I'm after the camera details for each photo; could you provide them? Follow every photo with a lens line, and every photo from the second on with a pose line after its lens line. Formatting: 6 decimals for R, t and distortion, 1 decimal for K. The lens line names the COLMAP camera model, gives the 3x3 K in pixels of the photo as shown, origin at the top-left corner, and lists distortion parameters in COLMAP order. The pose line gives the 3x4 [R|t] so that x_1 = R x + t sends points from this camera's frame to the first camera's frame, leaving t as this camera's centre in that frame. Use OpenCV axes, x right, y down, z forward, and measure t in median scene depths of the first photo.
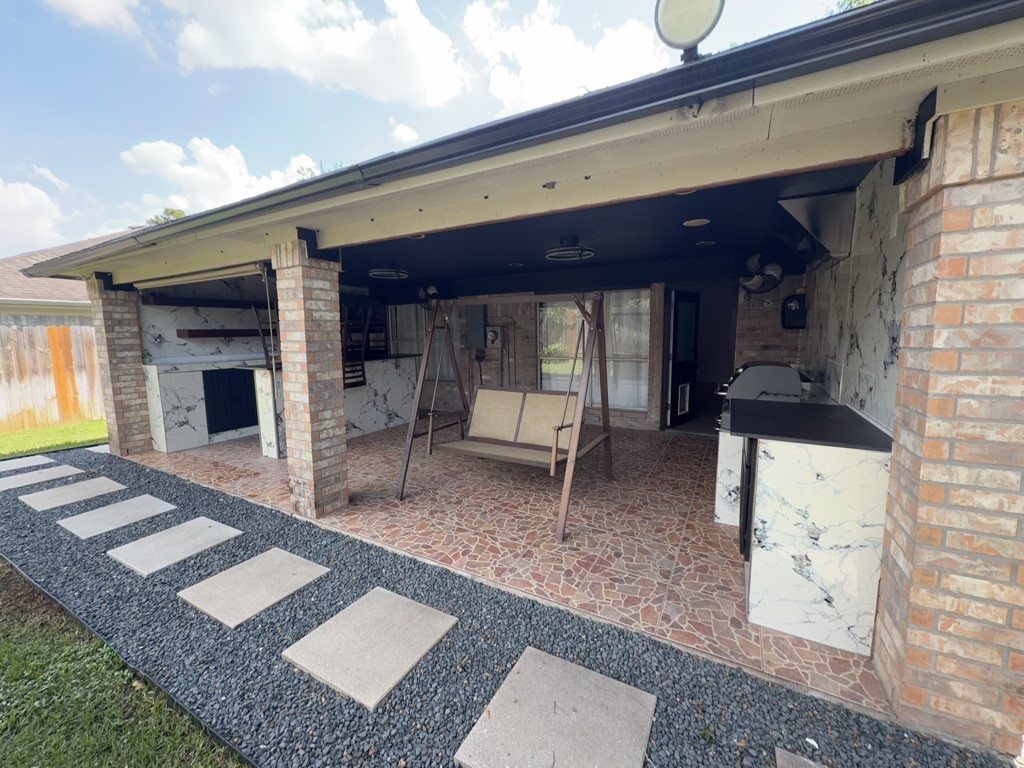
lens RADIAL K [[407.3, 0, 518.1], [0, 407.3, 382.1], [0, 0, 1]] dist [-0.002268, 0.000535]
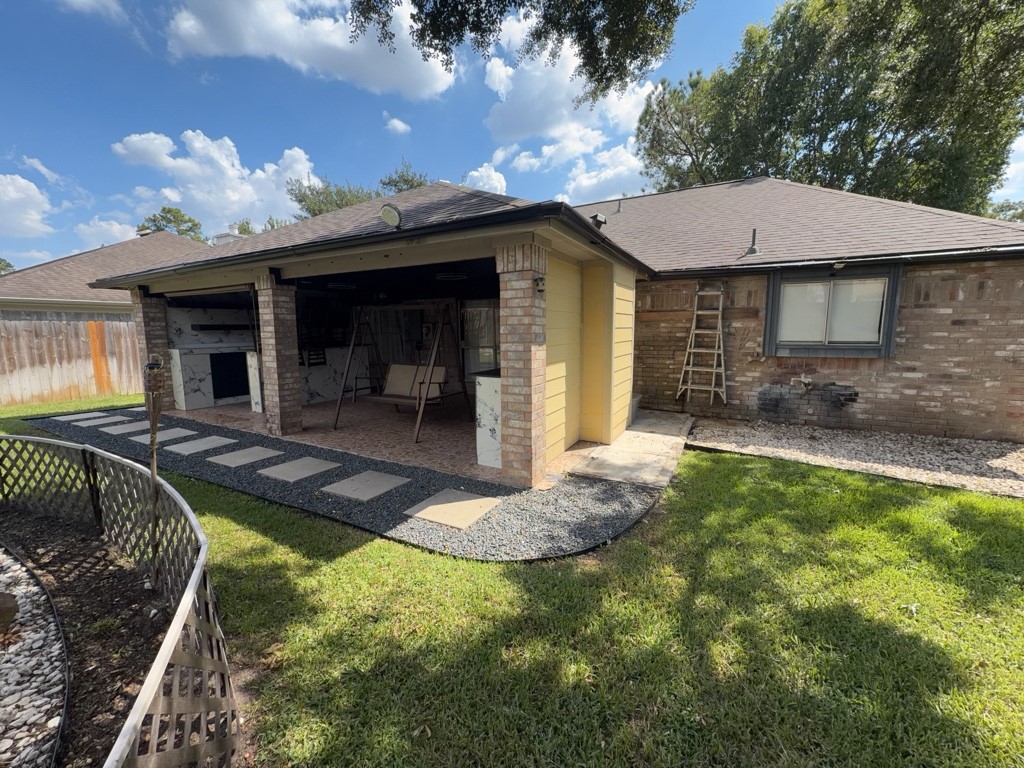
lens RADIAL K [[407.3, 0, 511.6], [0, 407.3, 383.1], [0, 0, 1]] dist [-0.002268, 0.000535]
pose [[0.999992, 0.003891, 0.000014, 0.474826], [-0.003890, 0.999911, 0.012787, 0.089317], [0.000036, -0.012787, 0.999918, -0.716308]]
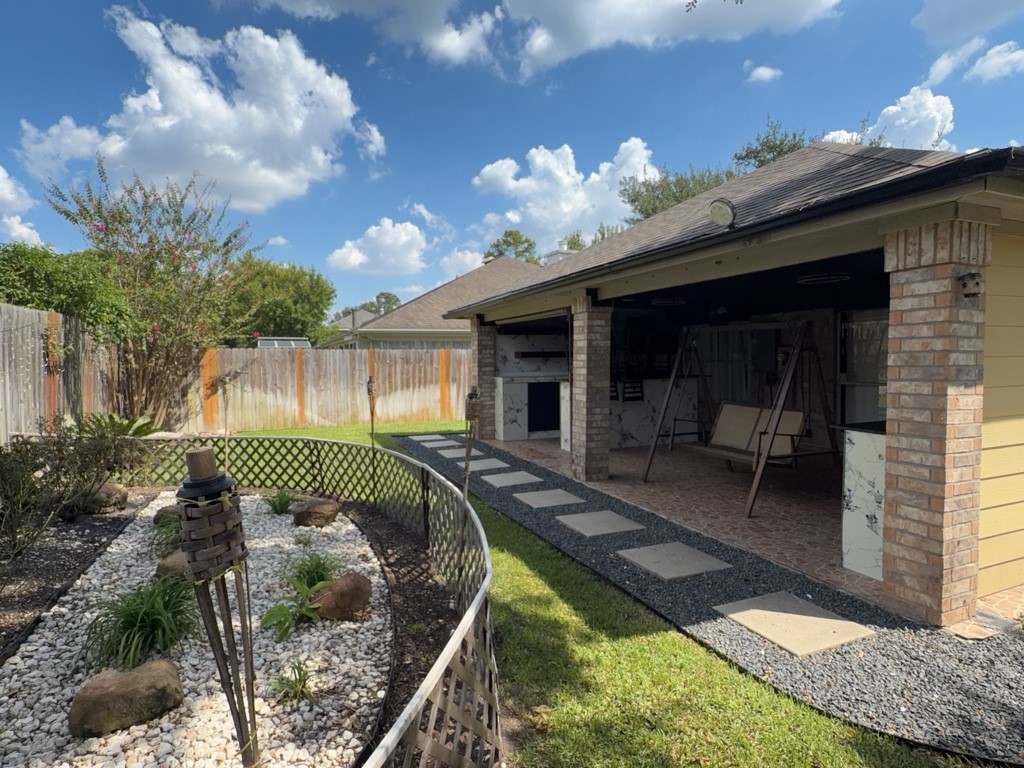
lens RADIAL K [[556.0, 0, 511.6], [0, 556.0, 386.6], [0, 0, 1]] dist [-0.001716, 0.001709]
pose [[0.779881, 0.034896, -0.624954, 0.540204], [-0.071406, 0.996887, -0.033444, 0.082975], [0.621841, 0.070707, 0.779945, -0.759116]]
